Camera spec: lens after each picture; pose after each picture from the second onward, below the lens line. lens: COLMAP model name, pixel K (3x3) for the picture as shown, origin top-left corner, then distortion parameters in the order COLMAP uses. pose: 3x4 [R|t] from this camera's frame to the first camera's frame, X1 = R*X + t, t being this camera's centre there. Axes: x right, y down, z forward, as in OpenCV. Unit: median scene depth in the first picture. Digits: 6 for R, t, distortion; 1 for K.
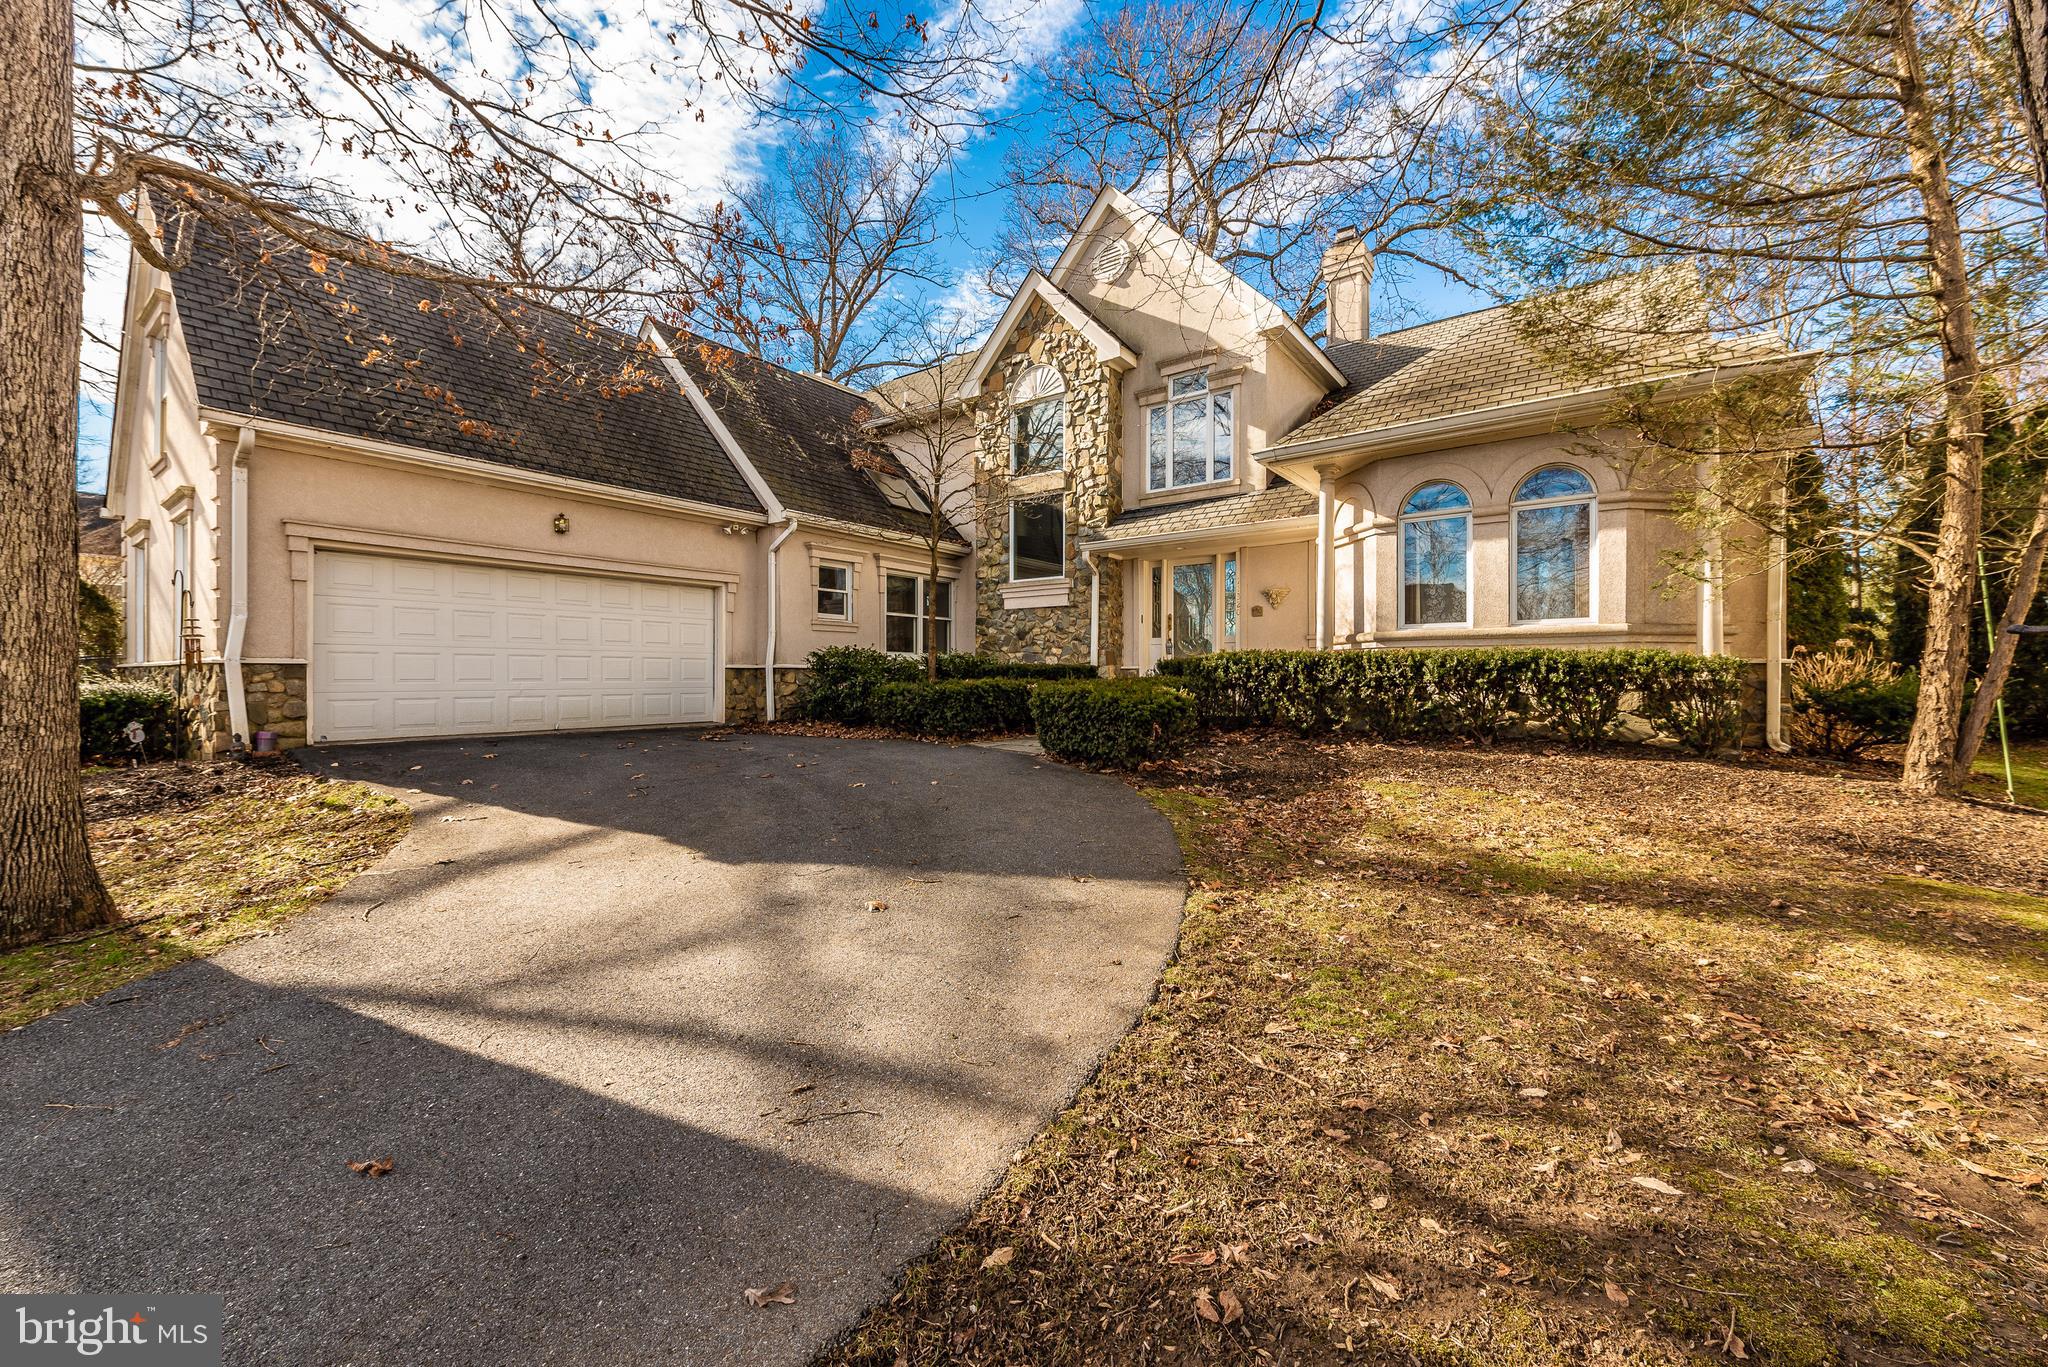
lens RADIAL K [[813.0, 0, 1025.5], [0, 813.0, 680.6], [0, 0, 1]] dist [0.014110, -0.000186]
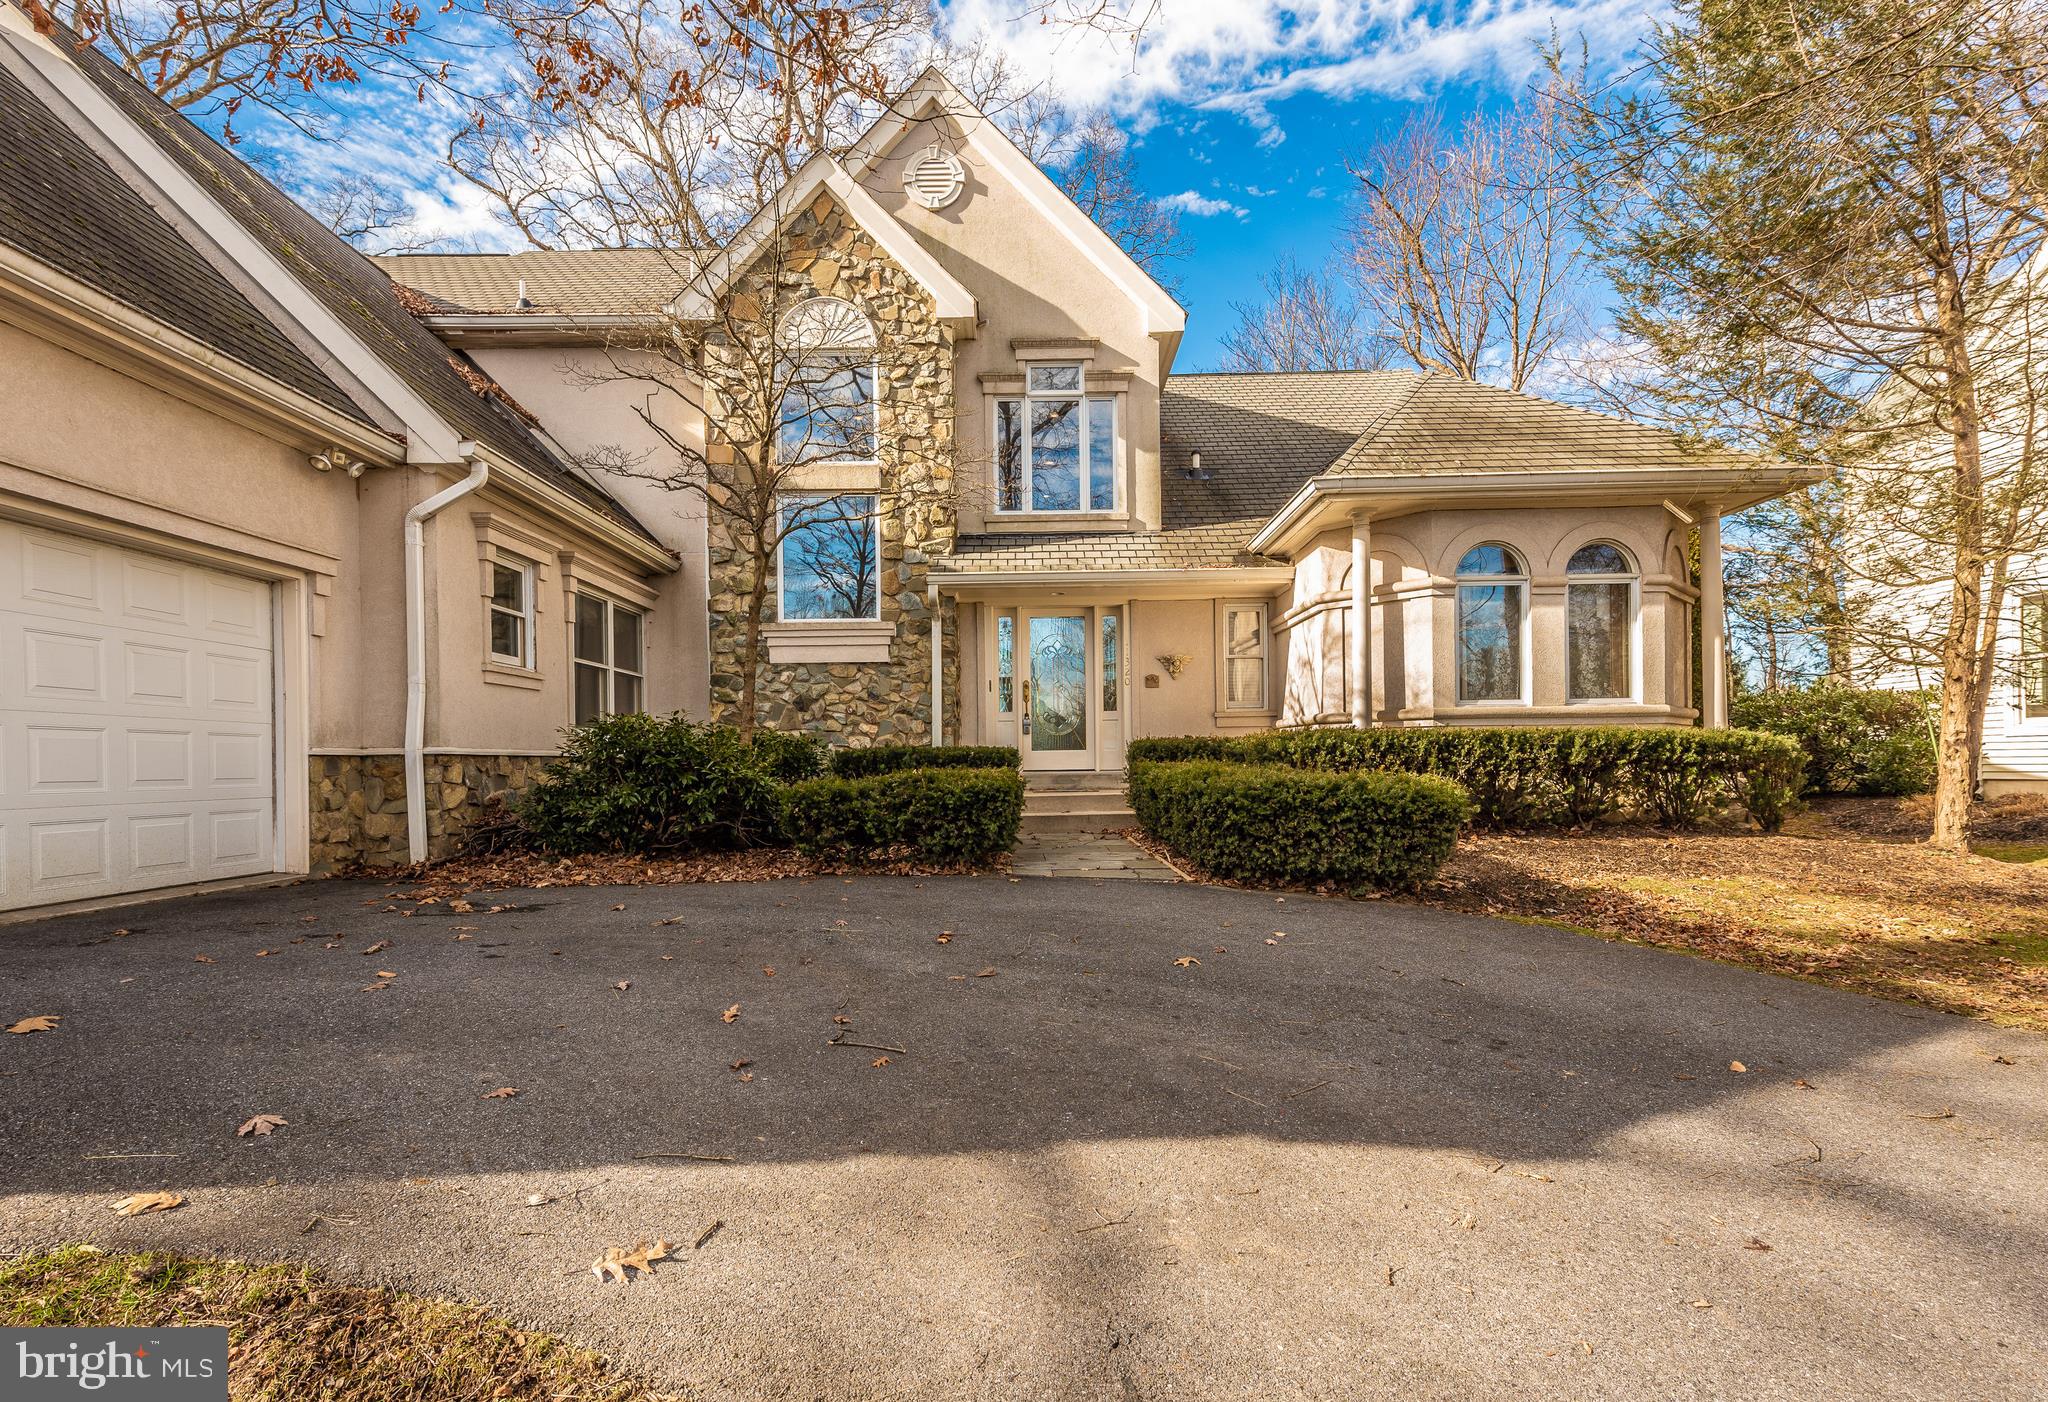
lens RADIAL K [[972.5, 0, 1039.8], [0, 972.5, 764.9], [0, 0, 1]] dist [0.019859, -0.000751]
pose [[0.797773, -0.010665, 0.602863, -0.371176], [0.015141, 0.999883, -0.002348, -0.002224], [-0.602767, 0.011001, 0.797841, 0.295480]]
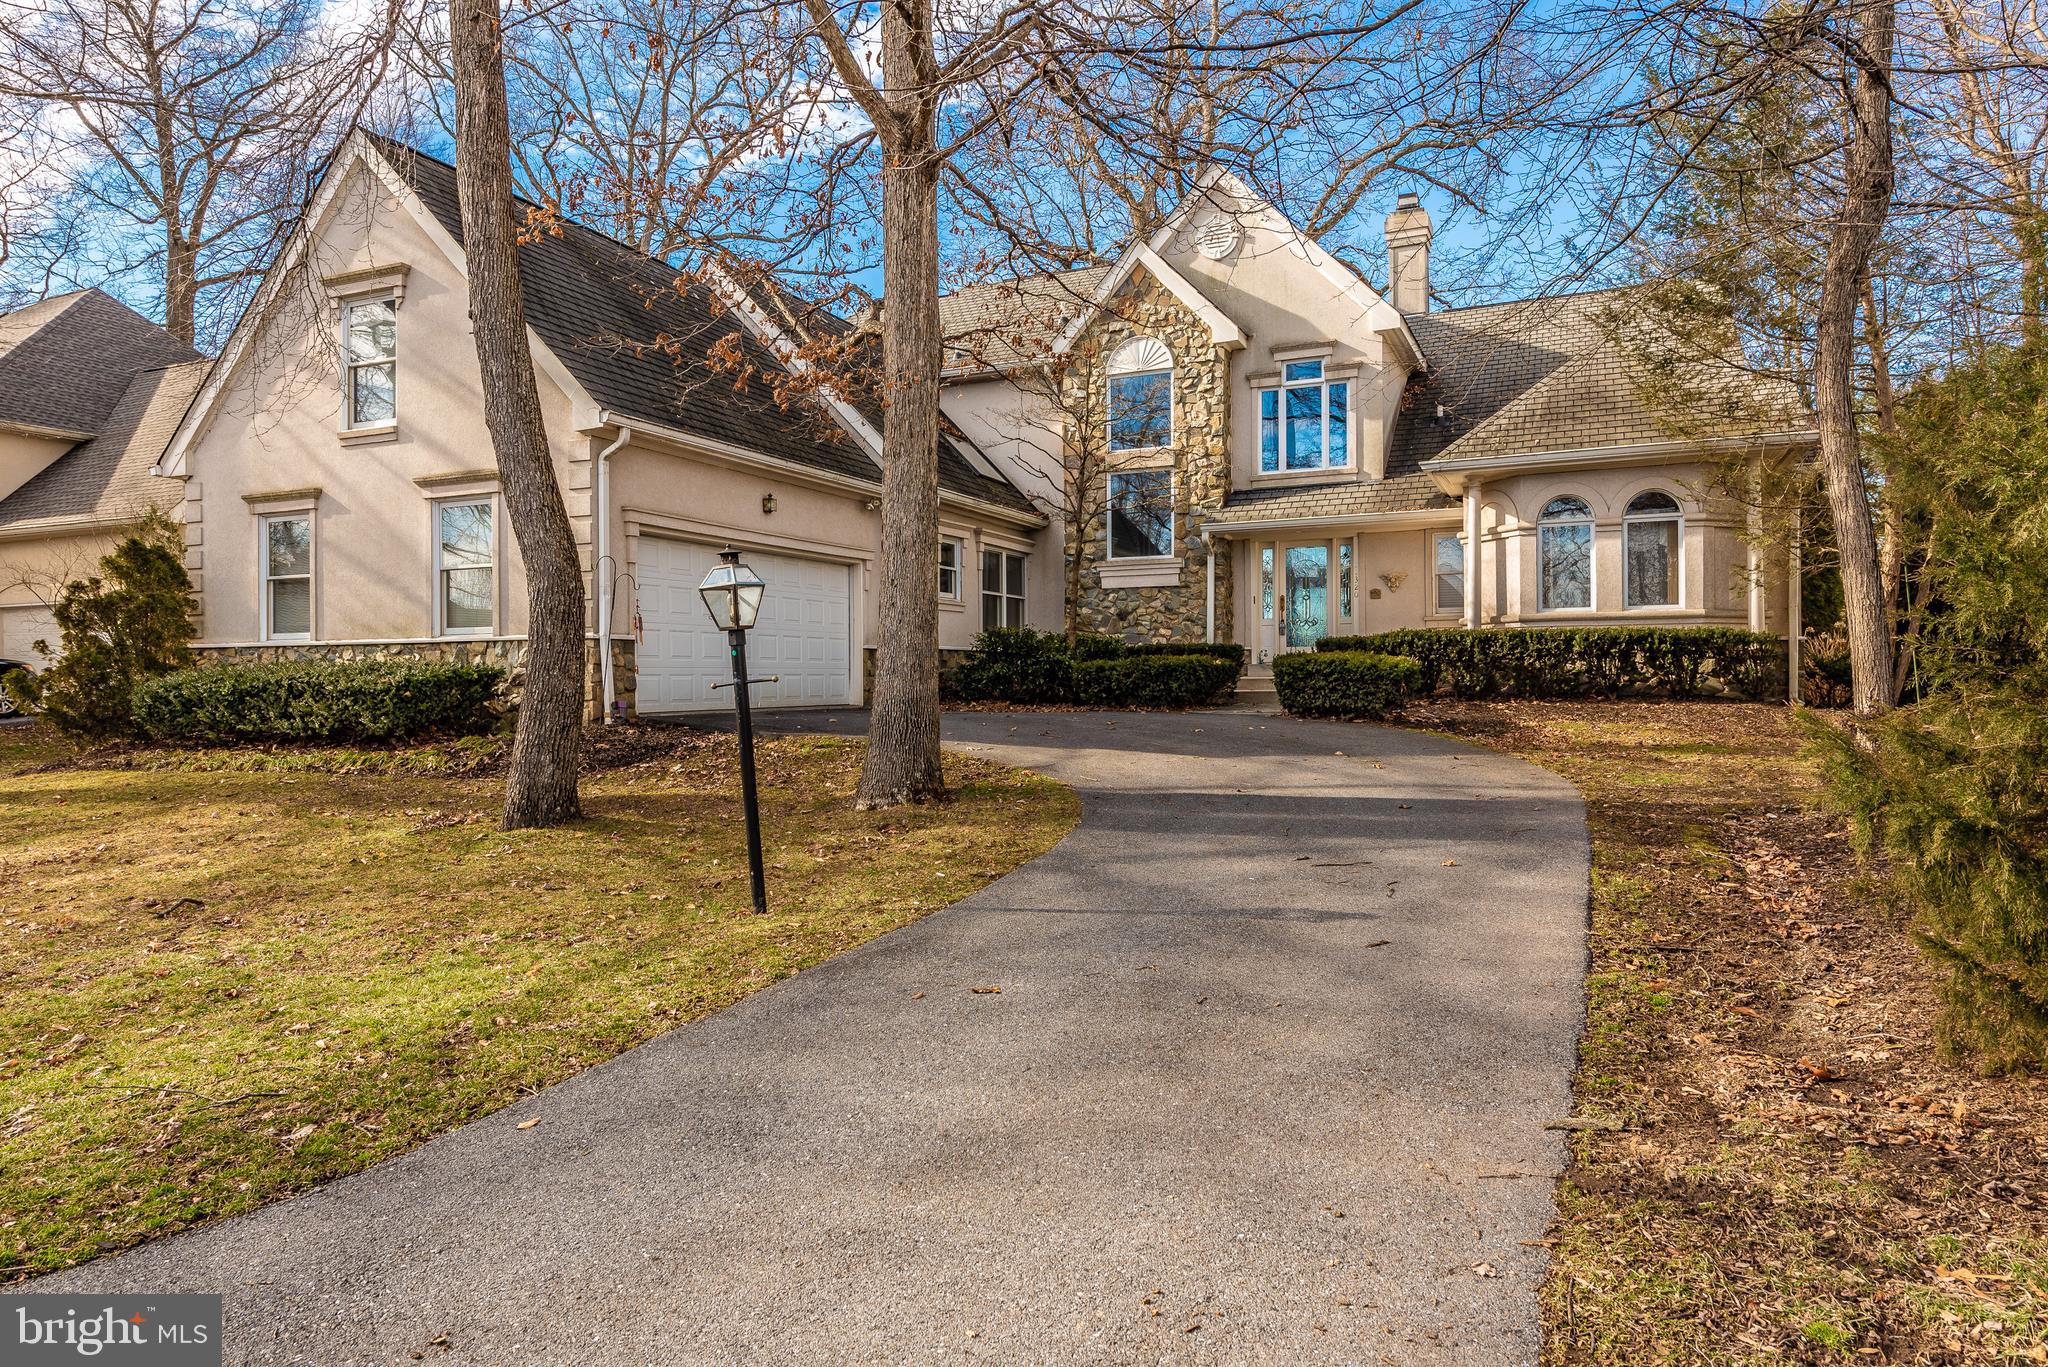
lens RADIAL K [[1288.3, 0, 1037.8], [0, 1288.3, 683.8], [0, 0, 1]] dist [0.032435, 0.001725]
pose [[0.975300, -0.008200, 0.220732, -0.499843], [0.008691, 0.999961, -0.001253, 0.029184], [-0.220714, 0.003140, 0.975334, -0.524310]]
